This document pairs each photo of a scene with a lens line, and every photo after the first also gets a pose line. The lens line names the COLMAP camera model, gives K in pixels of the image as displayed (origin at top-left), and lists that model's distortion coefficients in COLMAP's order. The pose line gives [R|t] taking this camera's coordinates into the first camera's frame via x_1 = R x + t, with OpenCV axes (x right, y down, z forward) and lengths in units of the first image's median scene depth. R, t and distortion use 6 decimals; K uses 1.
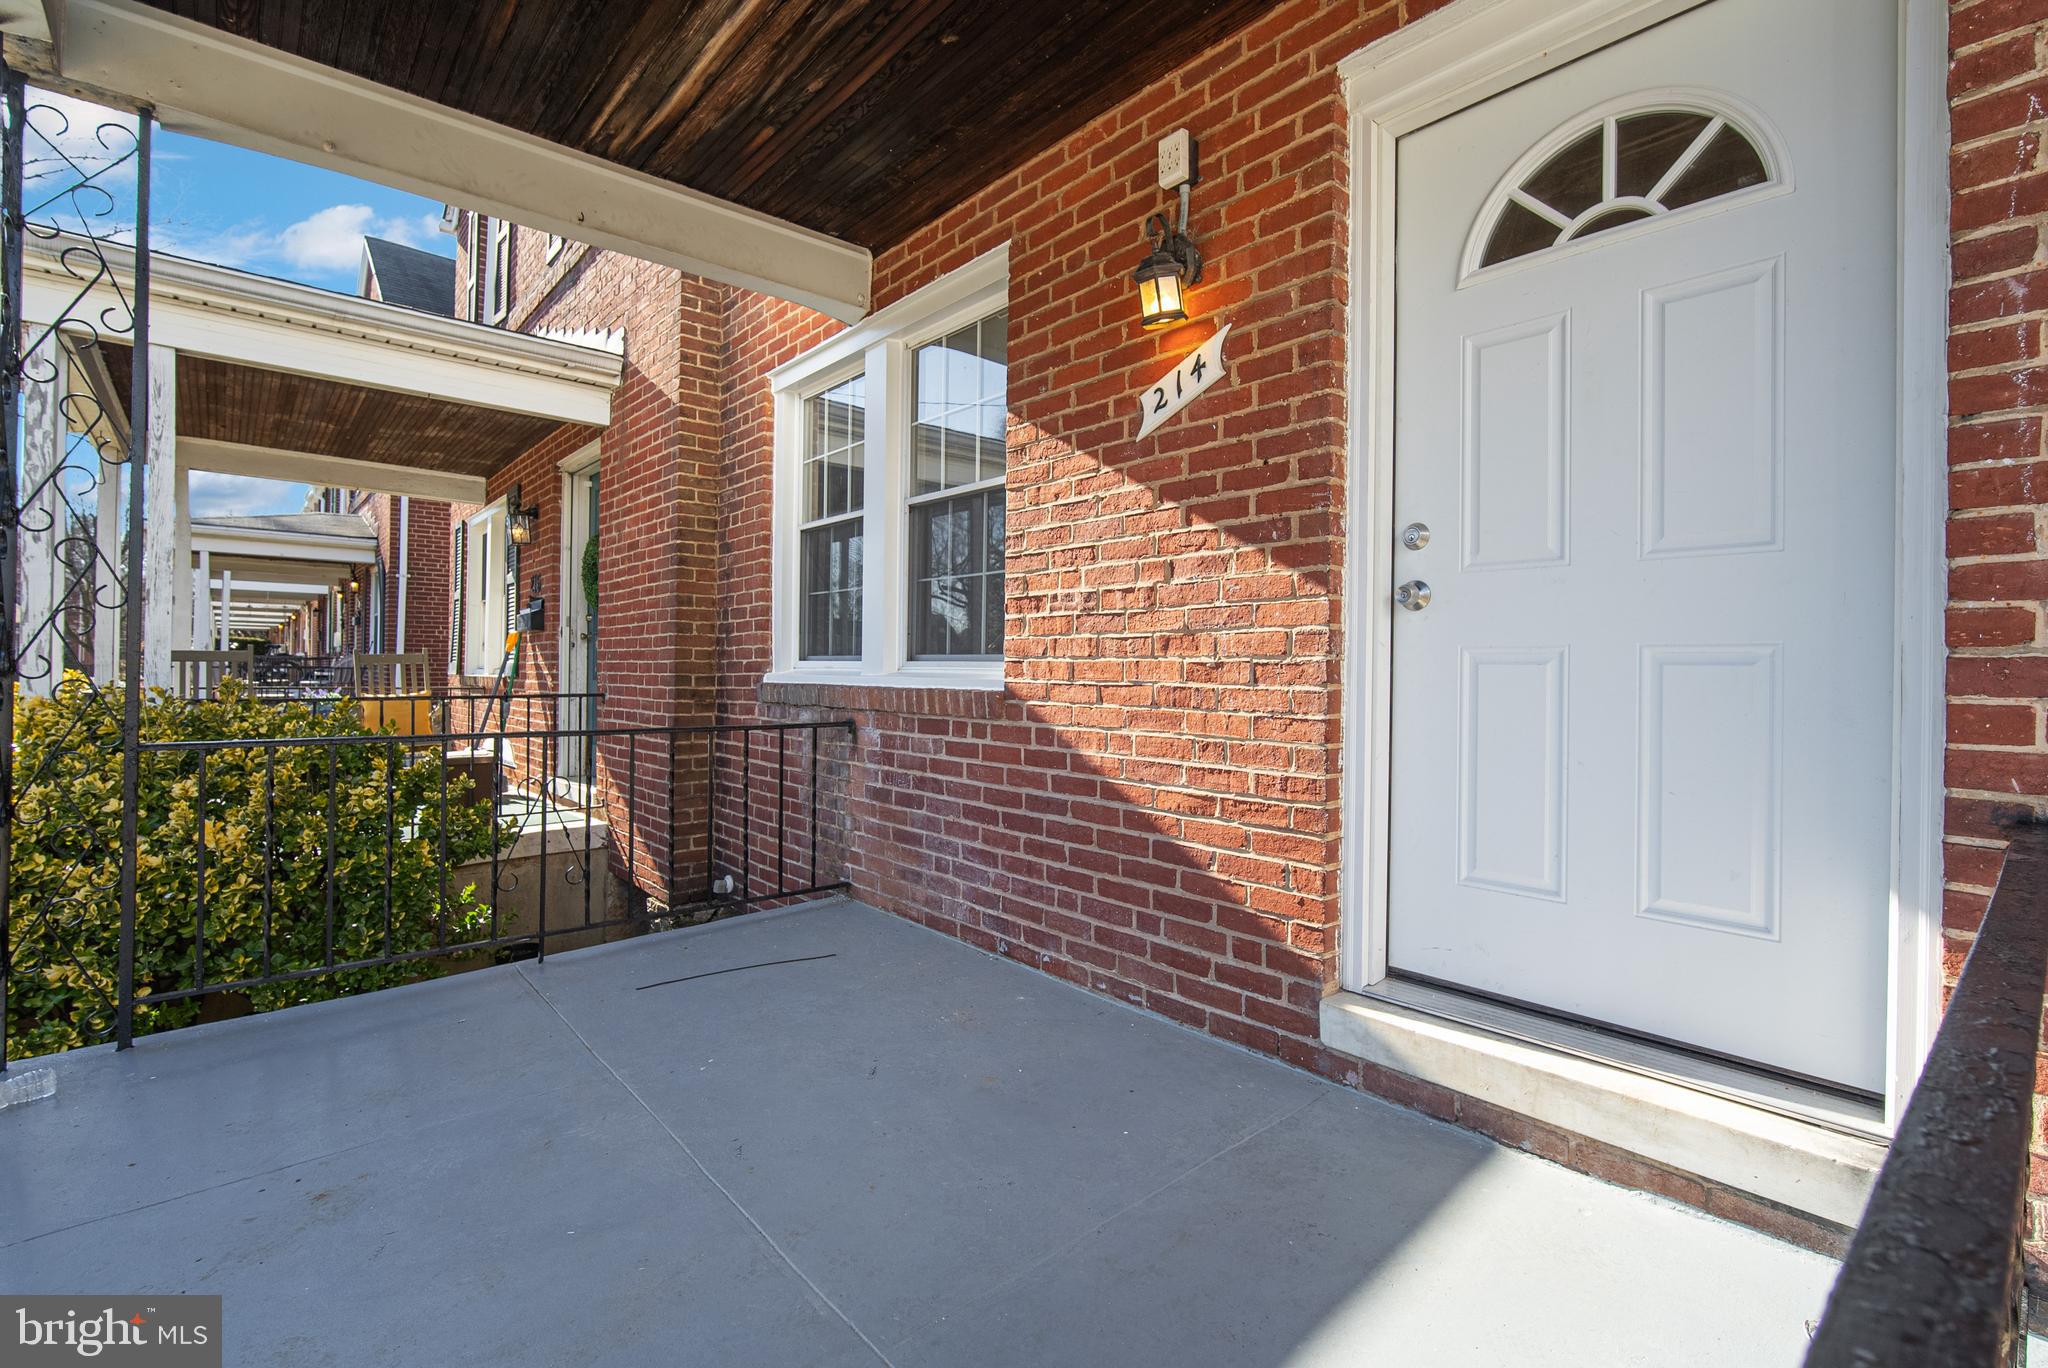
lens RADIAL K [[911.1, 0, 1027.9], [0, 911.1, 665.2], [0, 0, 1]] dist [-0.013184, 0.004031]
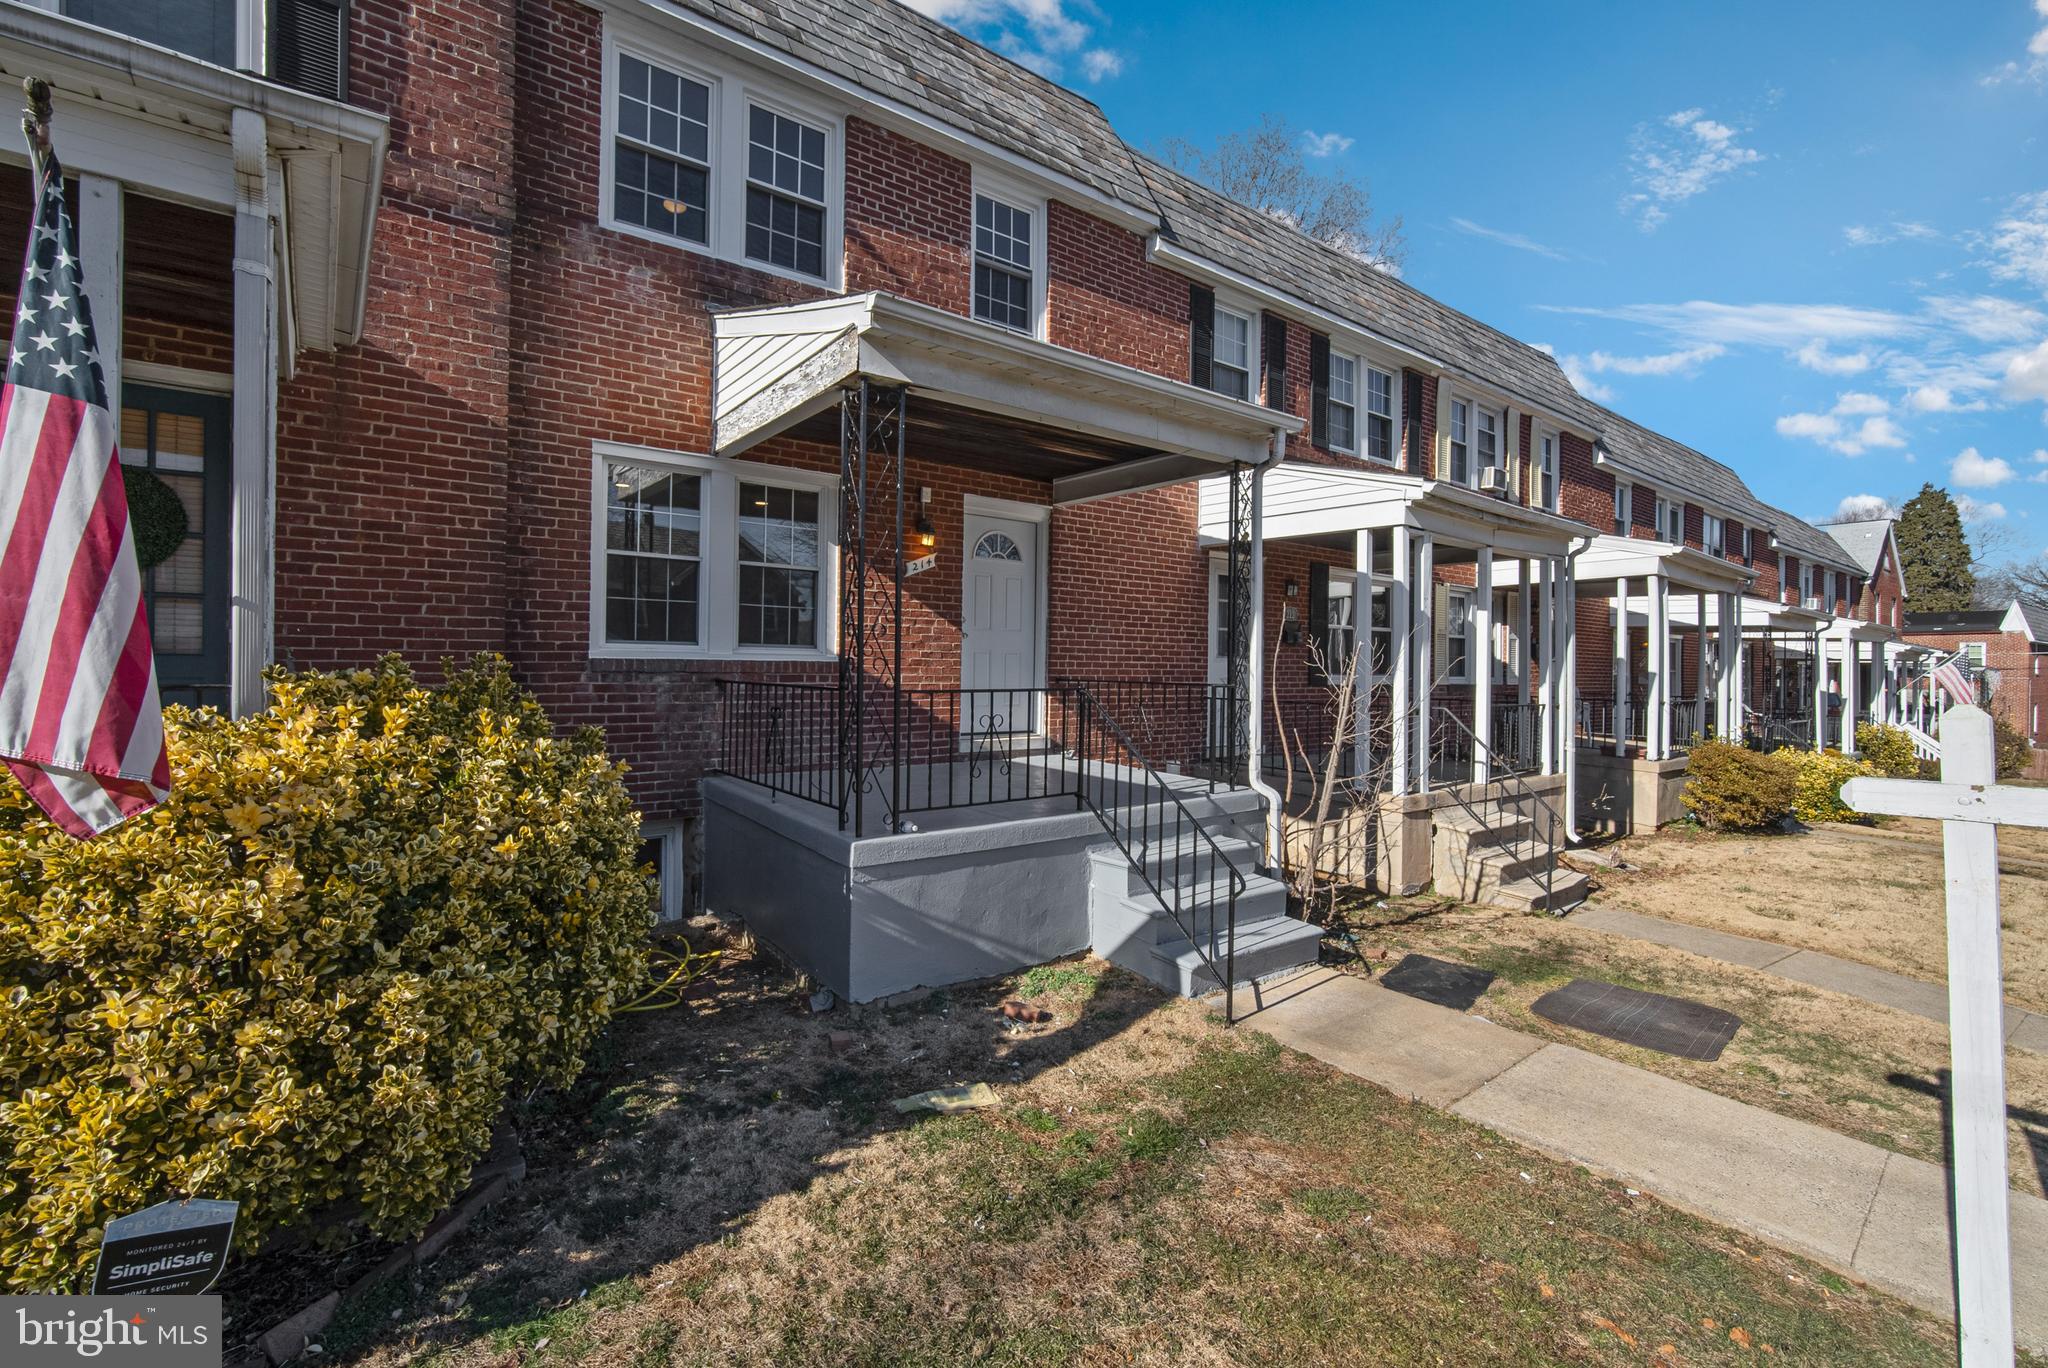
lens RADIAL K [[911.1, 0, 1034.7], [0, 911.1, 668.3], [0, 0, 1]] dist [-0.013184, 0.004031]
pose [[0.057042, -0.015070, 0.998258, -2.900188], [-0.021459, 0.999637, 0.016317, -0.004721], [-0.998141, -0.022352, 0.056698, 0.402423]]
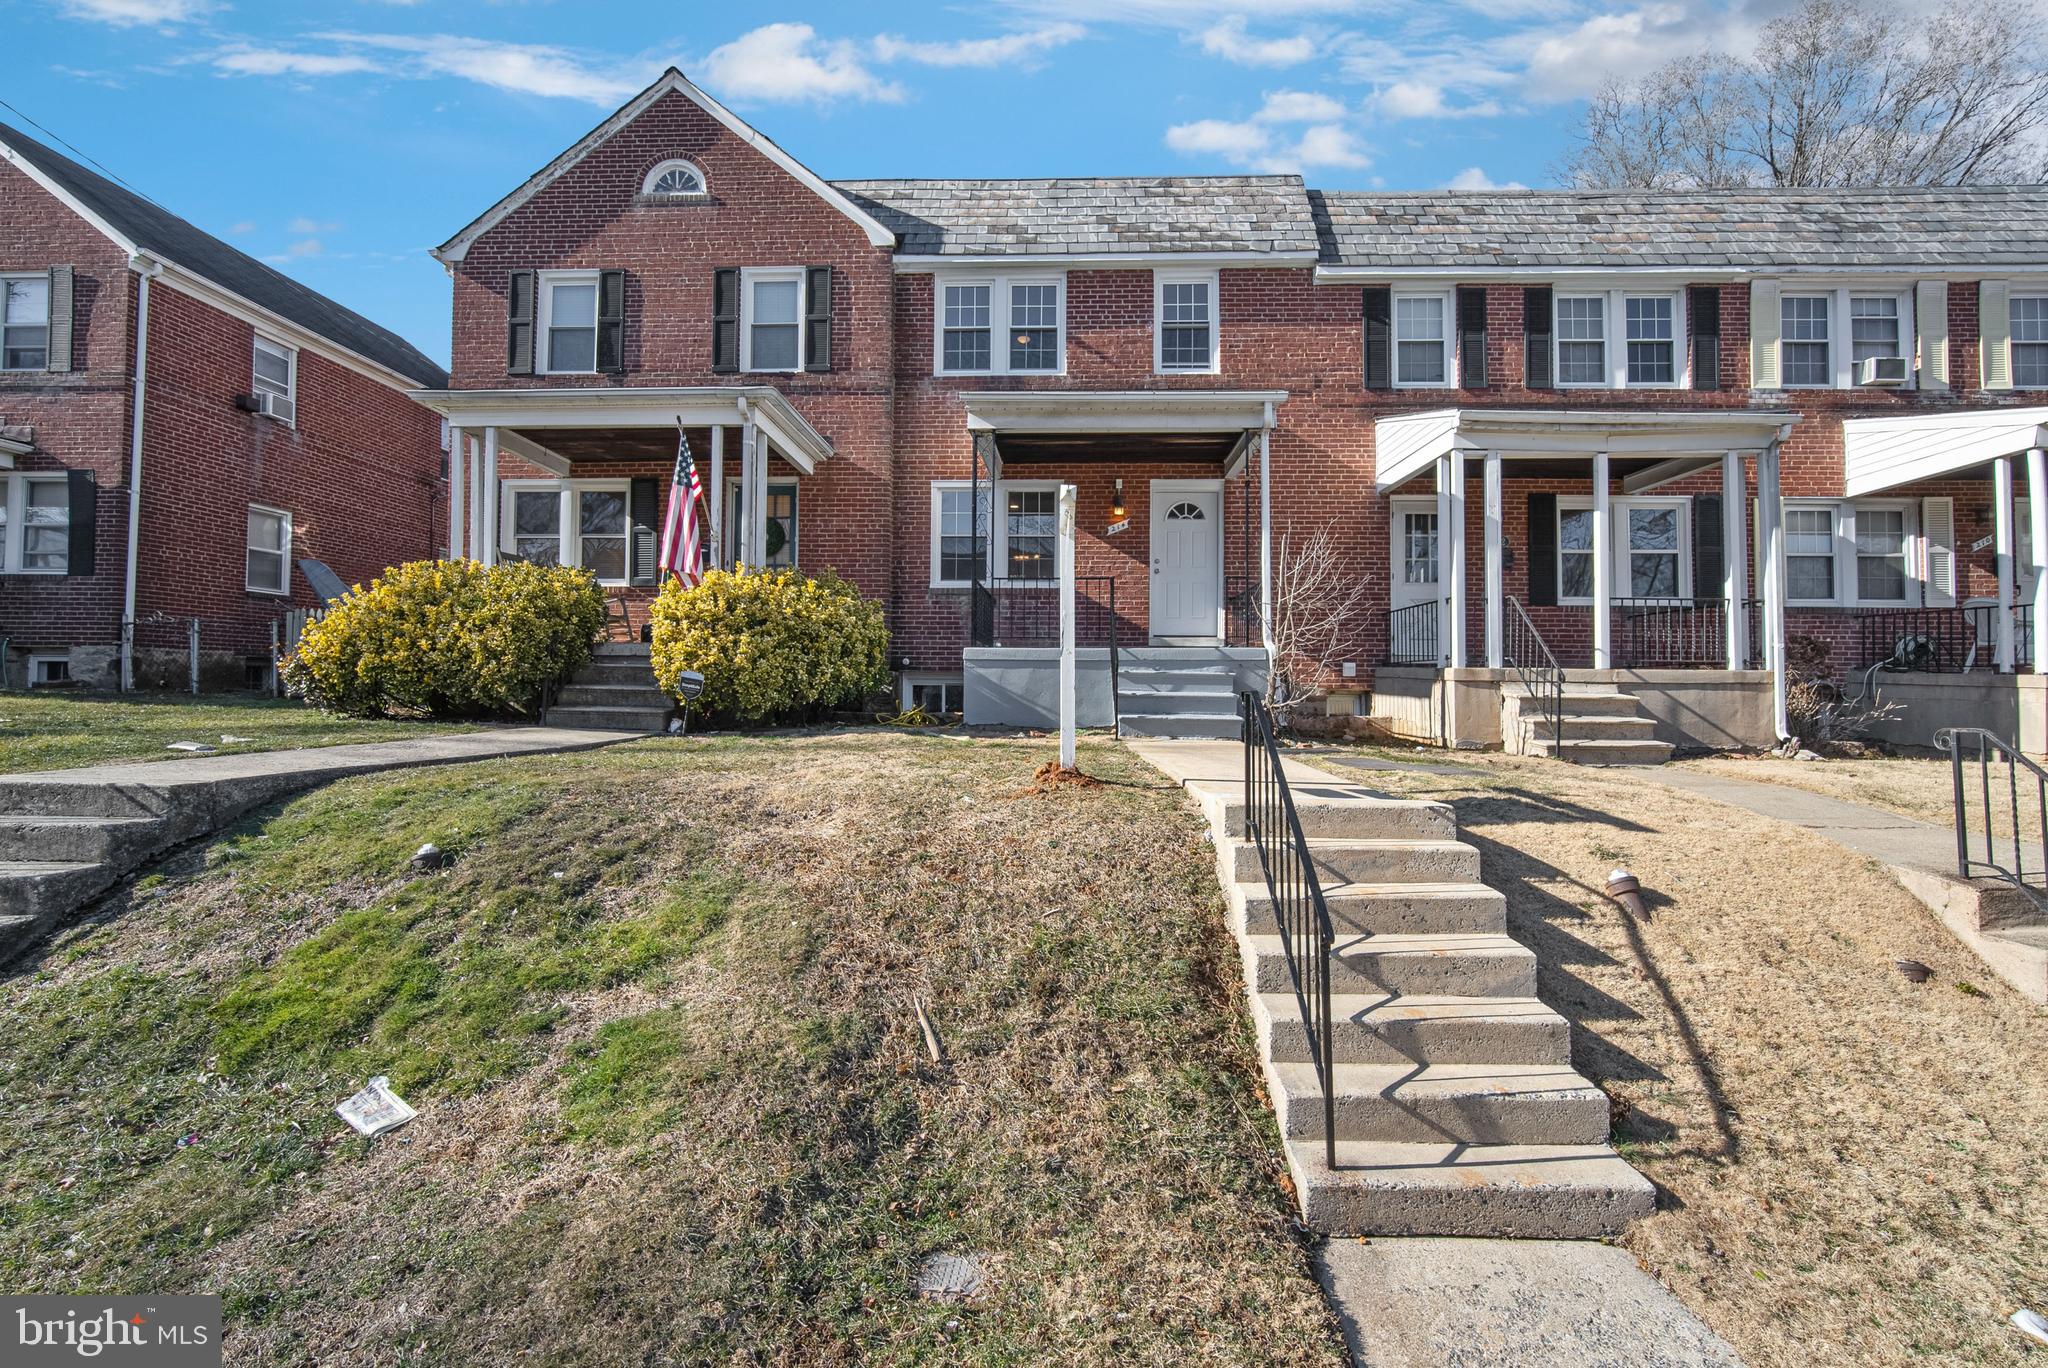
lens RADIAL K [[911.1, 0, 1030.5], [0, 911.1, 670.5], [0, 0, 1]] dist [-0.013184, 0.004031]
pose [[0.687267, 0.008968, 0.726349, -3.766104], [-0.004604, 0.999957, -0.007990, 0.526213], [-0.726390, 0.002147, 0.687279, -2.095747]]
